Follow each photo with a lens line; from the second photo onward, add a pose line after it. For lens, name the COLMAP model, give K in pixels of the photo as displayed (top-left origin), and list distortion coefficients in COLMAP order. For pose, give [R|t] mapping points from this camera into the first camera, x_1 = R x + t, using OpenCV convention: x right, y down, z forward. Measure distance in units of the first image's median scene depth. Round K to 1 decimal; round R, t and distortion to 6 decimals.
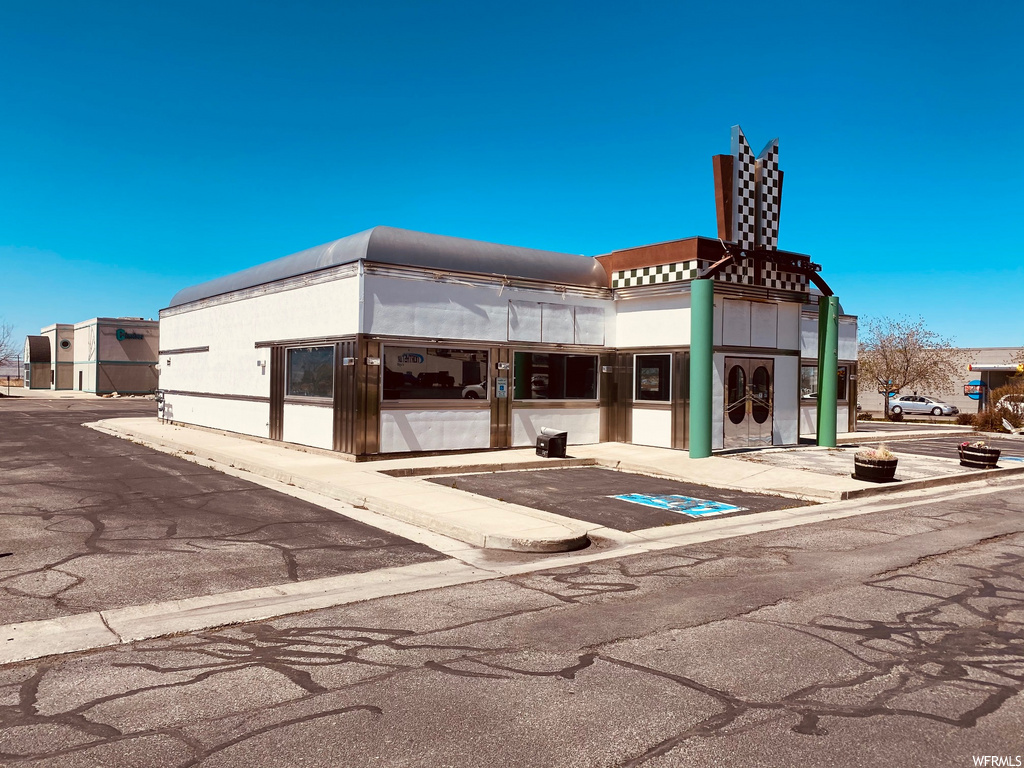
lens RADIAL K [[784.2, 0, 508.4], [0, 784.2, 382.0], [0, 0, 1]] dist [0.013299, -0.002755]
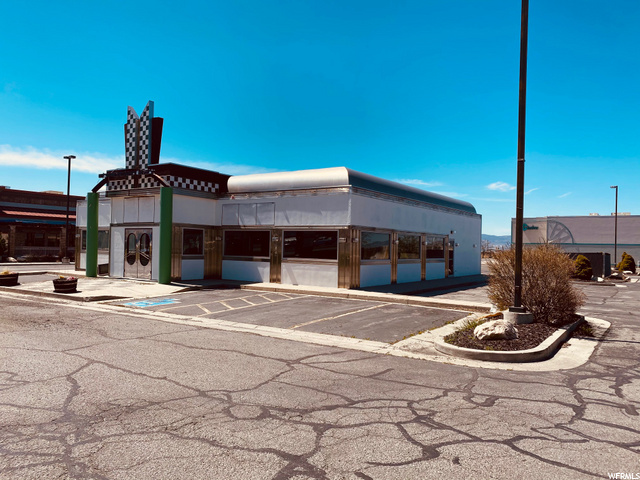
lens RADIAL K [[490.1, 0, 317.8], [0, 490.1, 238.8], [0, 0, 1]] dist [0.013299, -0.002755]
pose [[0.333485, -0.021541, -0.942509, 2.374979], [-0.019170, 0.999377, -0.029624, 0.028059], [0.942561, 0.027947, 0.332864, 1.602184]]
